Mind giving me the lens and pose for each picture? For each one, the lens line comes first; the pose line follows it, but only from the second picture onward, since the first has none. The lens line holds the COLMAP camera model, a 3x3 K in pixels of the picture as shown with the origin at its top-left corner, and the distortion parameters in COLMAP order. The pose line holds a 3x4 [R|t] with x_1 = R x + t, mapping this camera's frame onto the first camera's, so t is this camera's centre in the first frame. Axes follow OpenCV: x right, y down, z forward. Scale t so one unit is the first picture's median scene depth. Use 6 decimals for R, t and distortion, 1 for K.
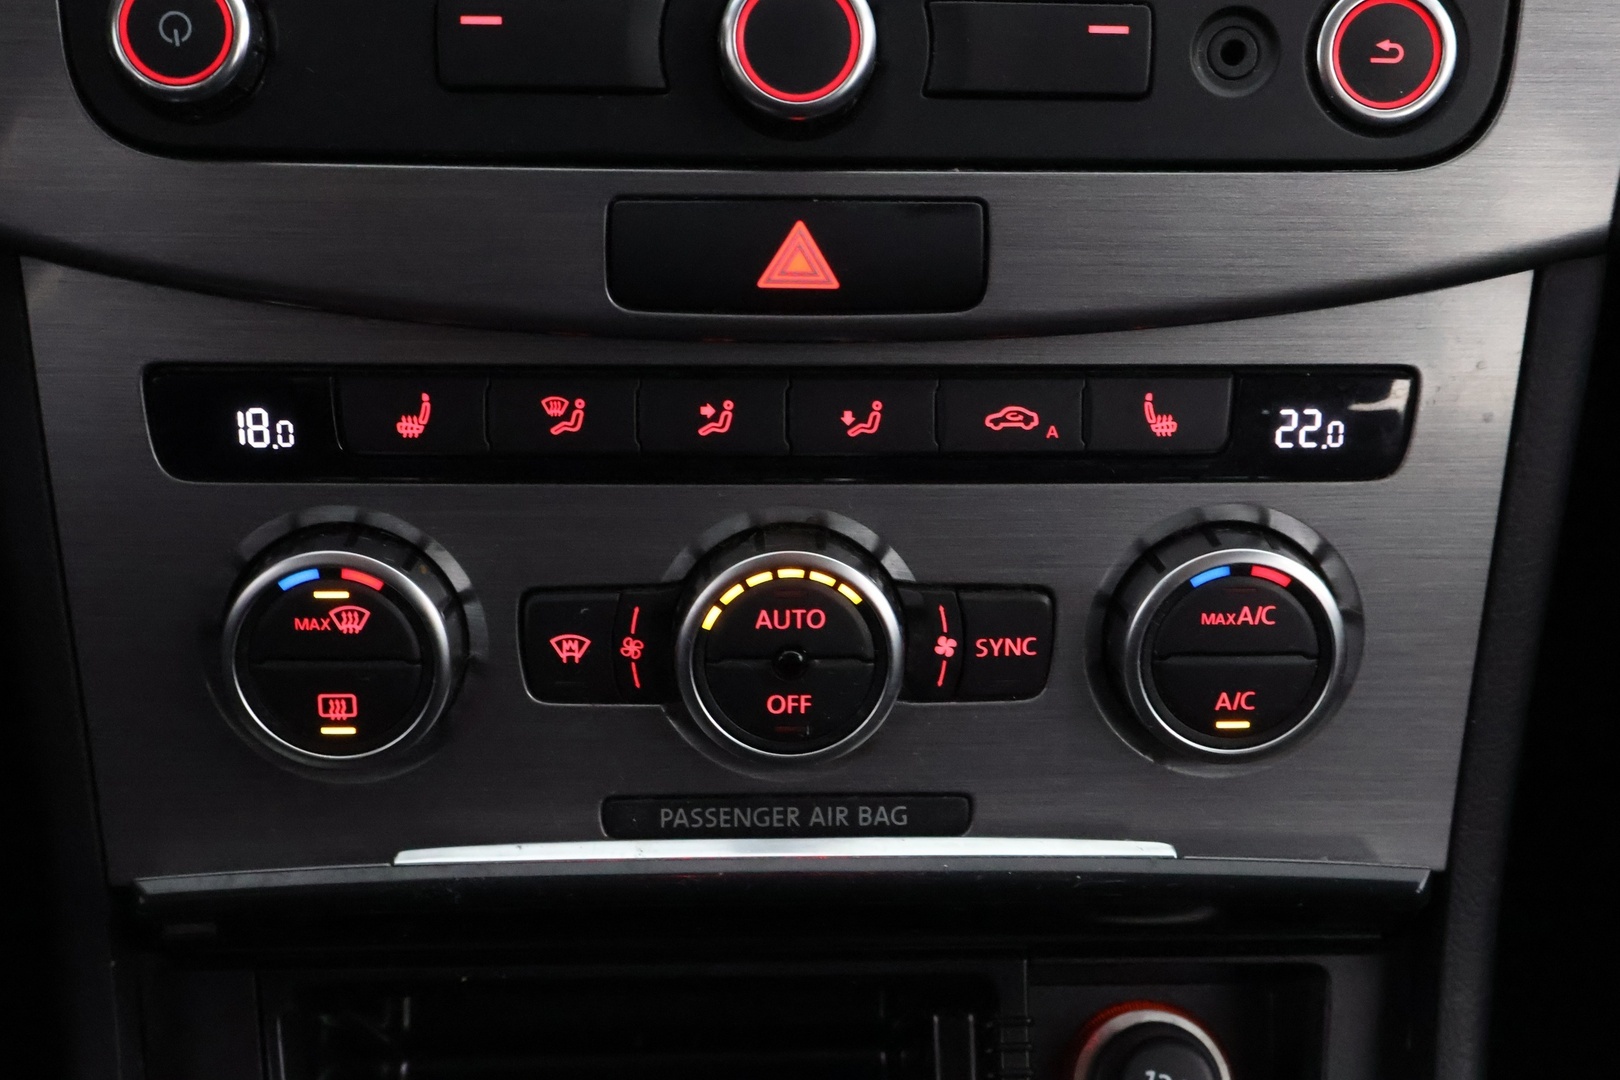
lens RADIAL K [[1913.7, 0, 812.1], [0, 1913.7, 538.1], [0, 0, 1]] dist [0.004843, 0.000000]
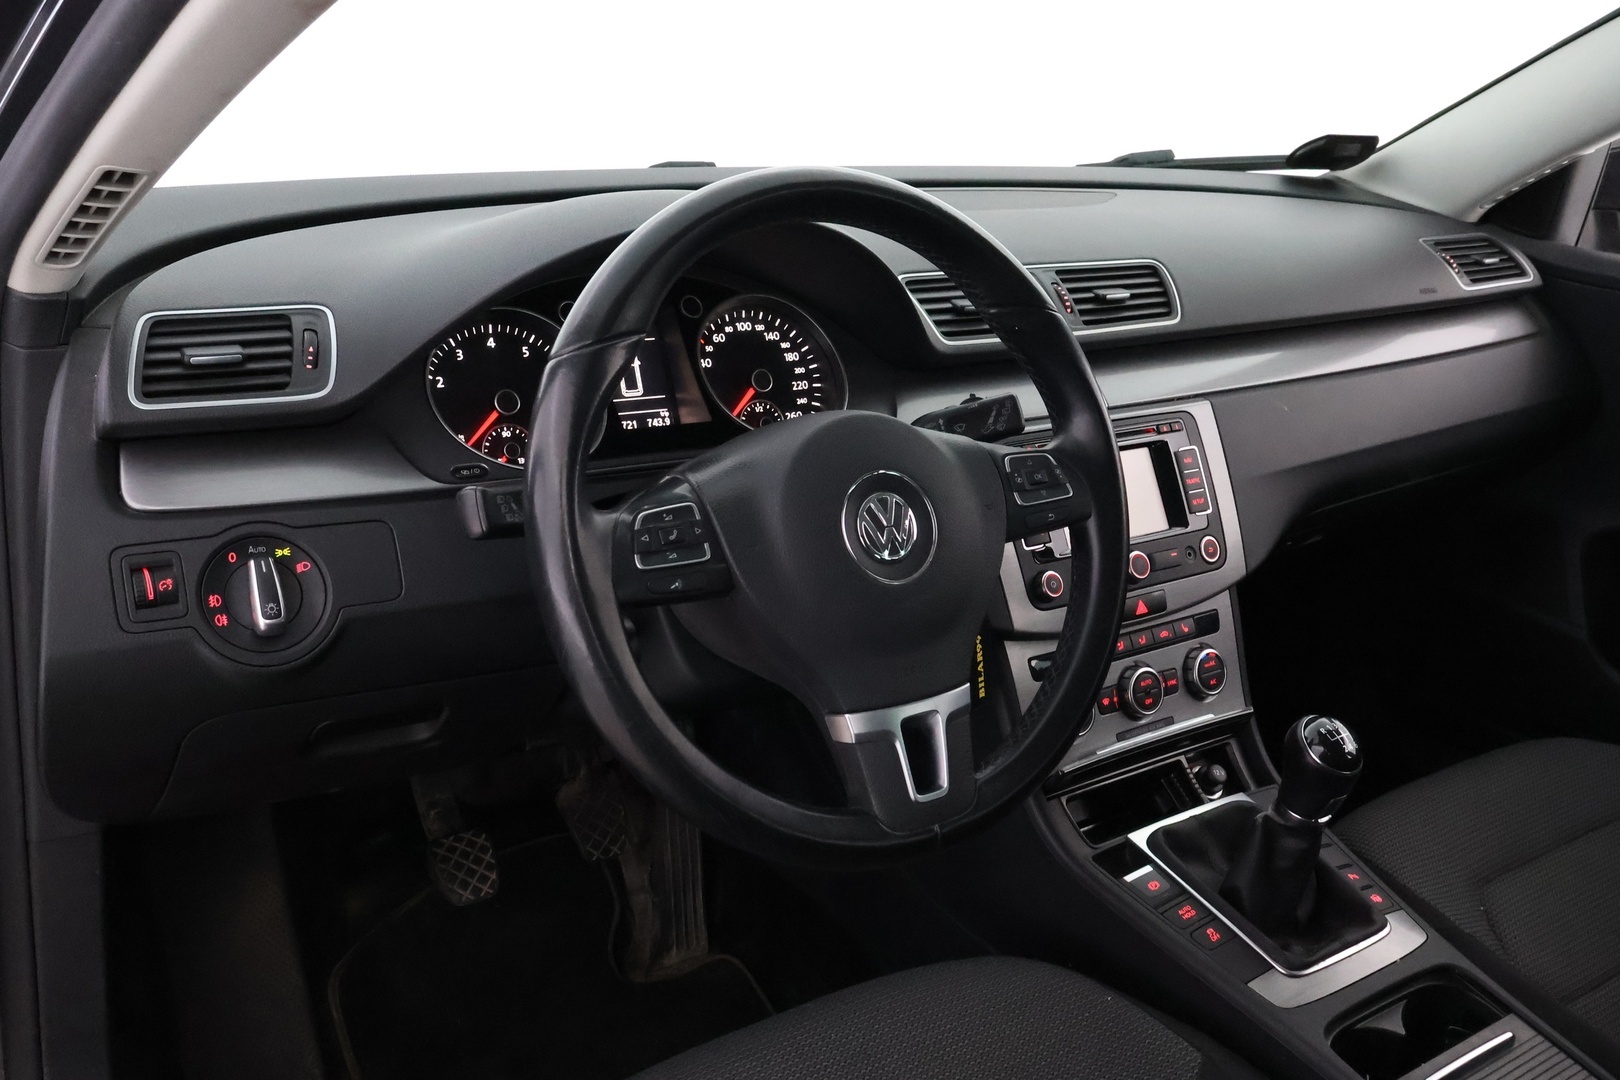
lens RADIAL K [[1449.5, 0, 813.2], [0, 1449.5, 533.7], [0, 0, 1]] dist [-0.061295, 0.001732]
pose [[0.847360, -0.163271, 0.505296, -2.484803], [0.292447, 0.937736, -0.187420, 0.127140], [-0.443234, 0.306584, 0.842348, -1.786076]]
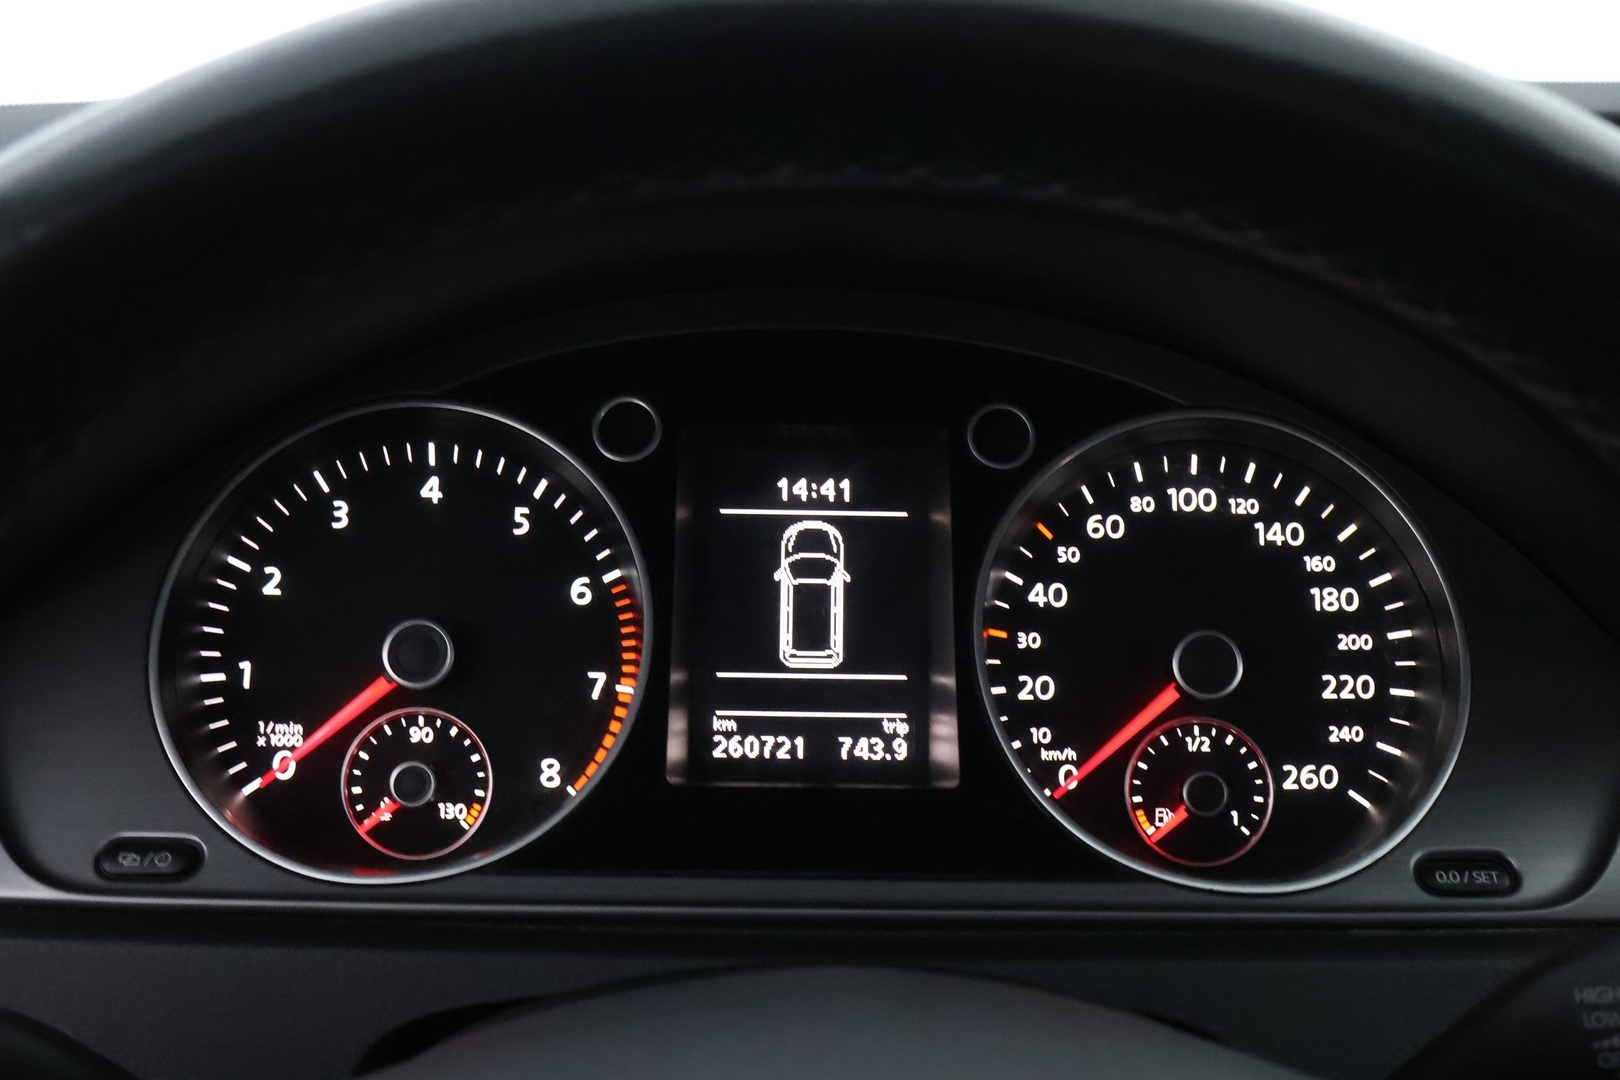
lens RADIAL K [[1913.7, 0, 816.9], [0, 1913.7, 542.3], [0, 0, 1]] dist [0.004843, 0.000000]
pose [[0.999729, -0.022623, -0.005418, -1.121730], [0.019682, 0.946756, -0.321348, -0.485760], [0.012399, 0.321155, 0.946946, -0.470352]]
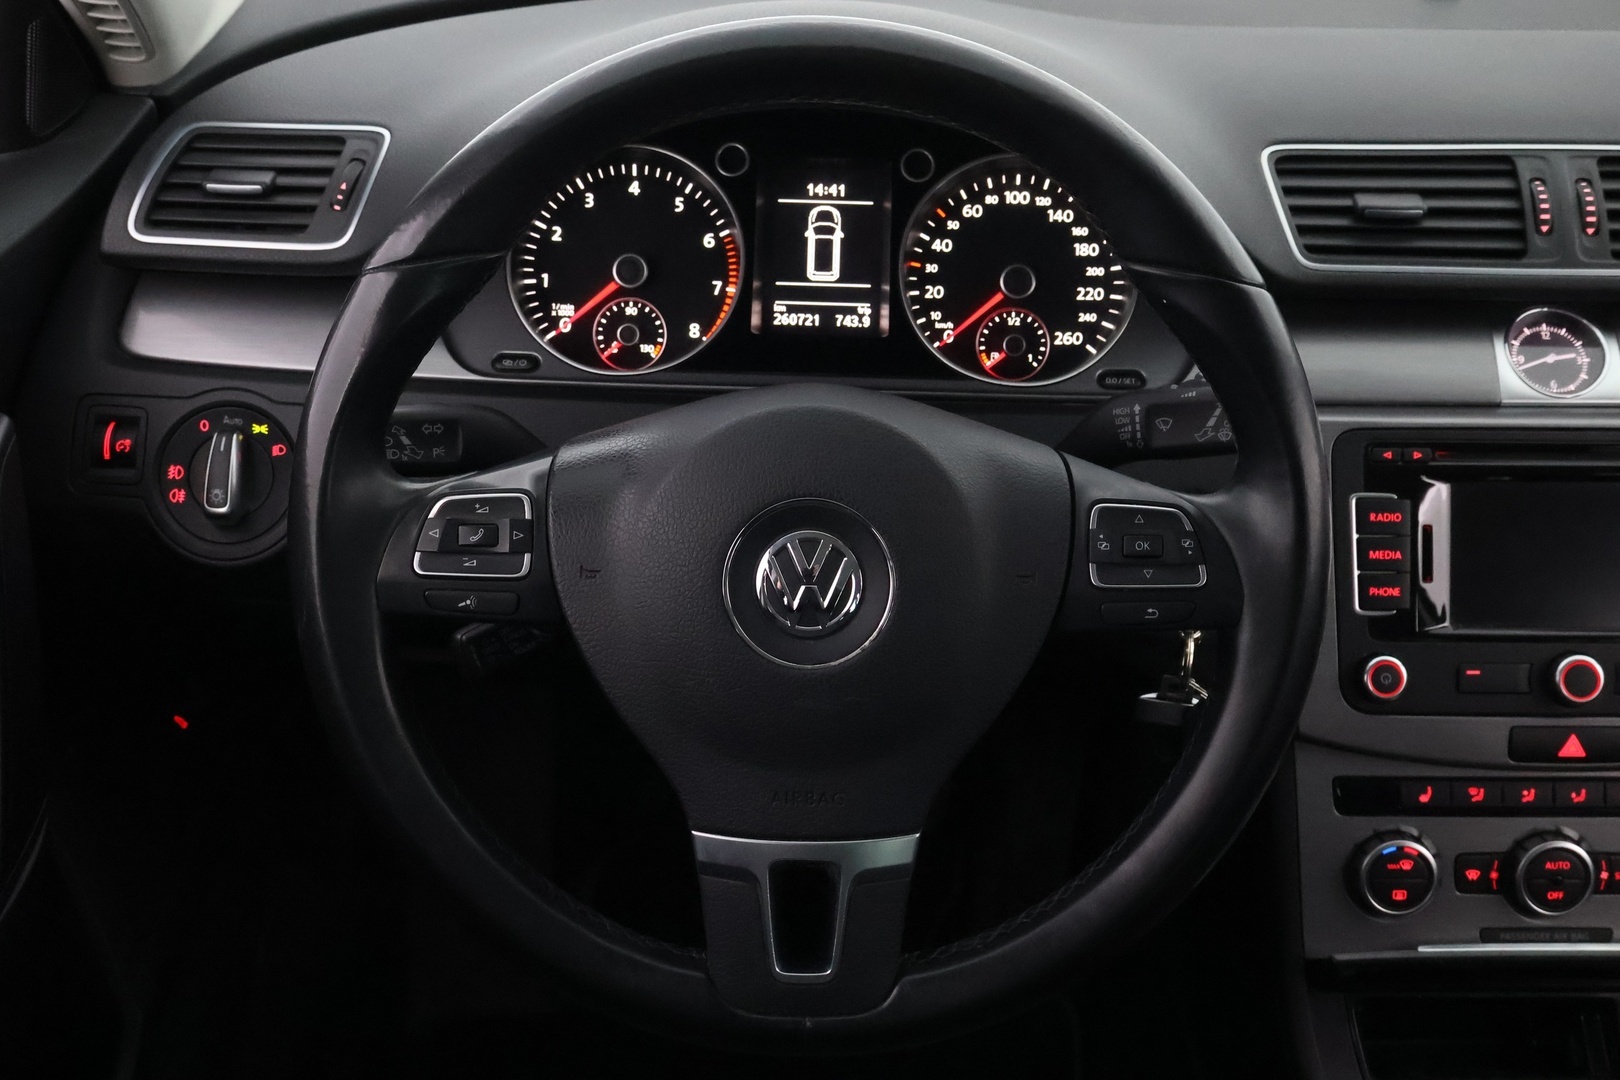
lens RADIAL K [[1746.0, 0, 807.6], [0, 1746.0, 544.4], [0, 0, 1]] dist [-0.027292, 0.000000]
pose [[0.998574, -0.000856, -0.053380, -1.010736], [-0.005793, 0.992232, -0.124270, -0.107336], [0.053072, 0.124402, 0.990812, -1.735919]]
